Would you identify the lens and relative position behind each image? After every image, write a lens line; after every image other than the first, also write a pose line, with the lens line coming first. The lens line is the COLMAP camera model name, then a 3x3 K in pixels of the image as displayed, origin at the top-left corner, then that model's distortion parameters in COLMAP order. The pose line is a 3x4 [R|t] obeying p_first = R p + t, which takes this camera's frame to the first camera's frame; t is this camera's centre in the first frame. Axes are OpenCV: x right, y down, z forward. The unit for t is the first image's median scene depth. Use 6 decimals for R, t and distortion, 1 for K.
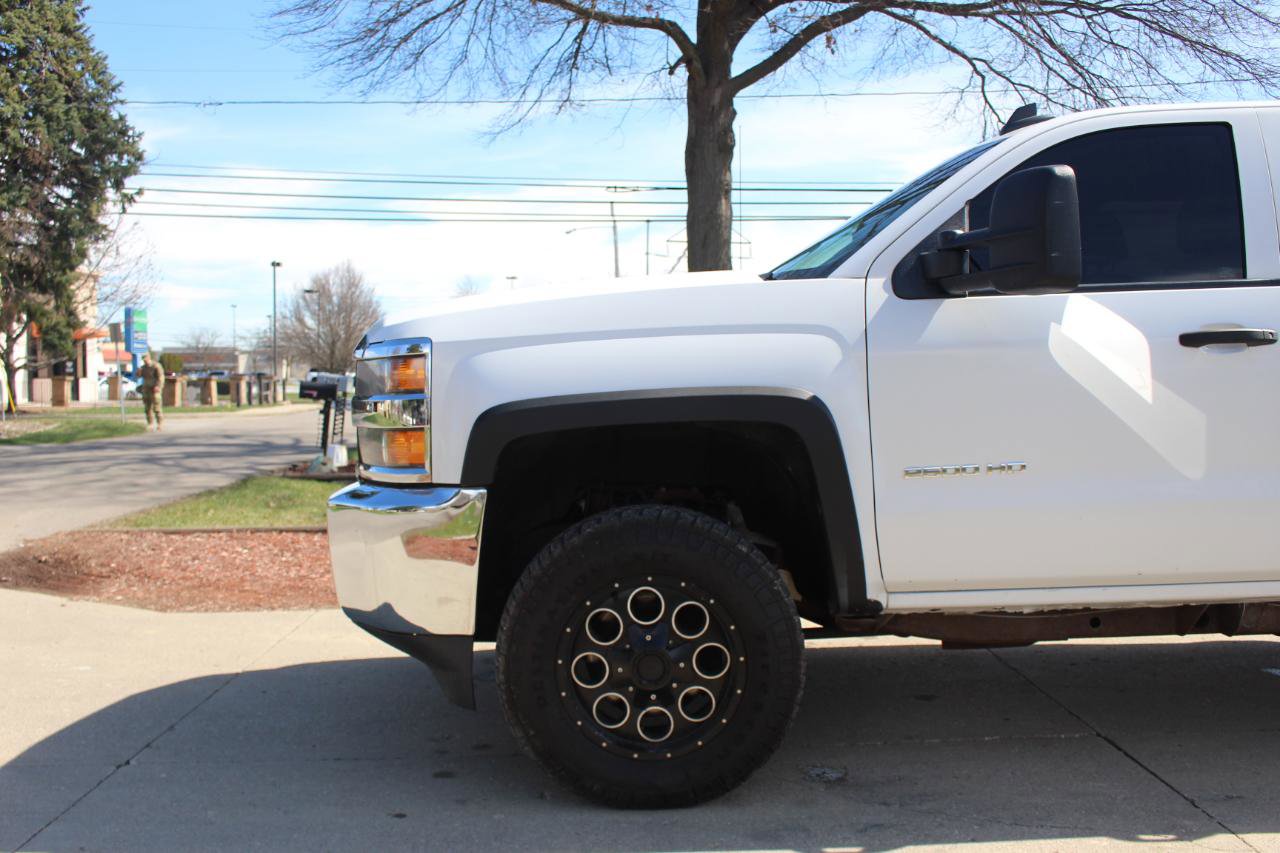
lens RADIAL K [[1273.2, 0, 640.6], [0, 1273.2, 456.0], [0, 0, 1]] dist [-0.122368, 0.080153]
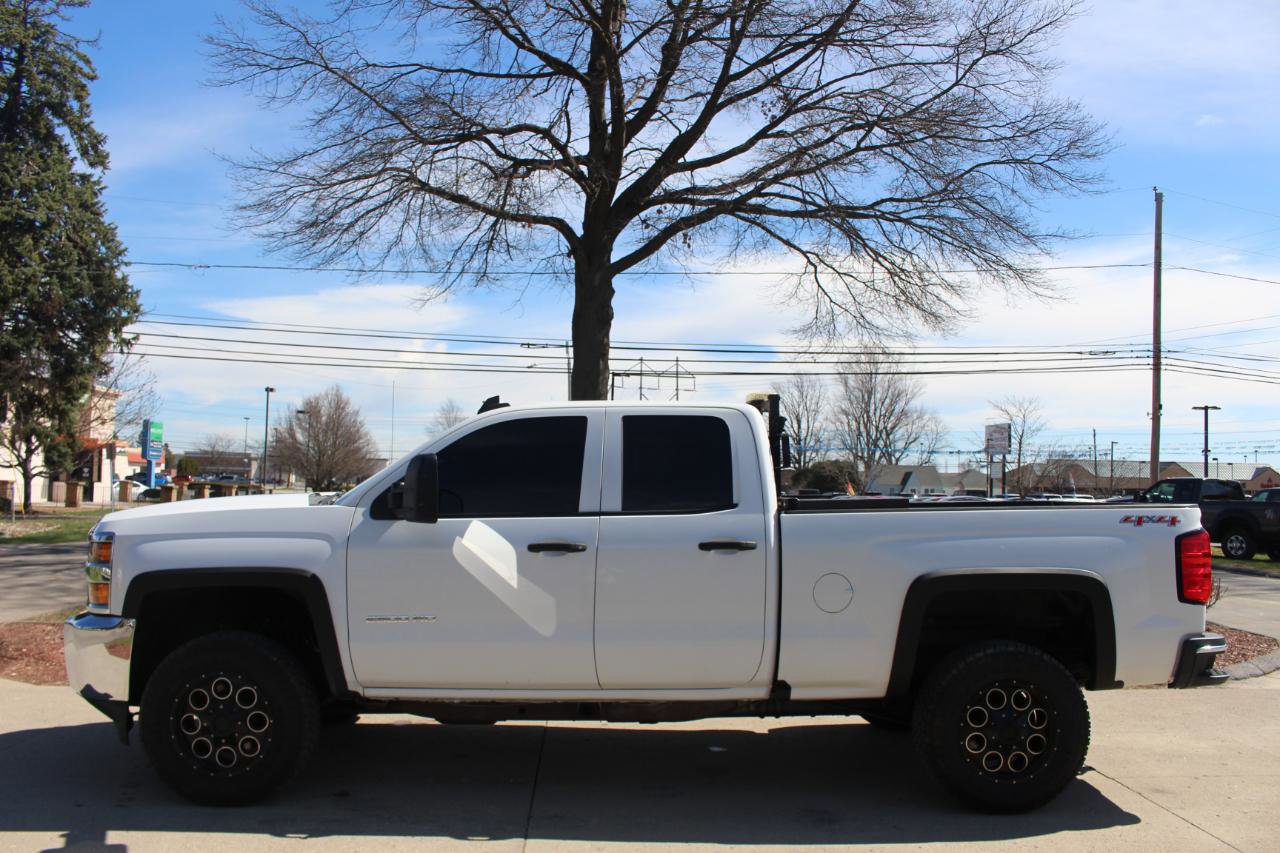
lens RADIAL K [[1148.5, 0, 640.0], [0, 1148.5, 426.5], [0, 0, 1]] dist [-0.159510, 0.129669]
pose [[0.999558, 0.025668, 0.015010, 0.081734], [-0.023755, 0.992955, -0.116090, -0.011405], [-0.017884, 0.115682, 0.993125, -0.088639]]
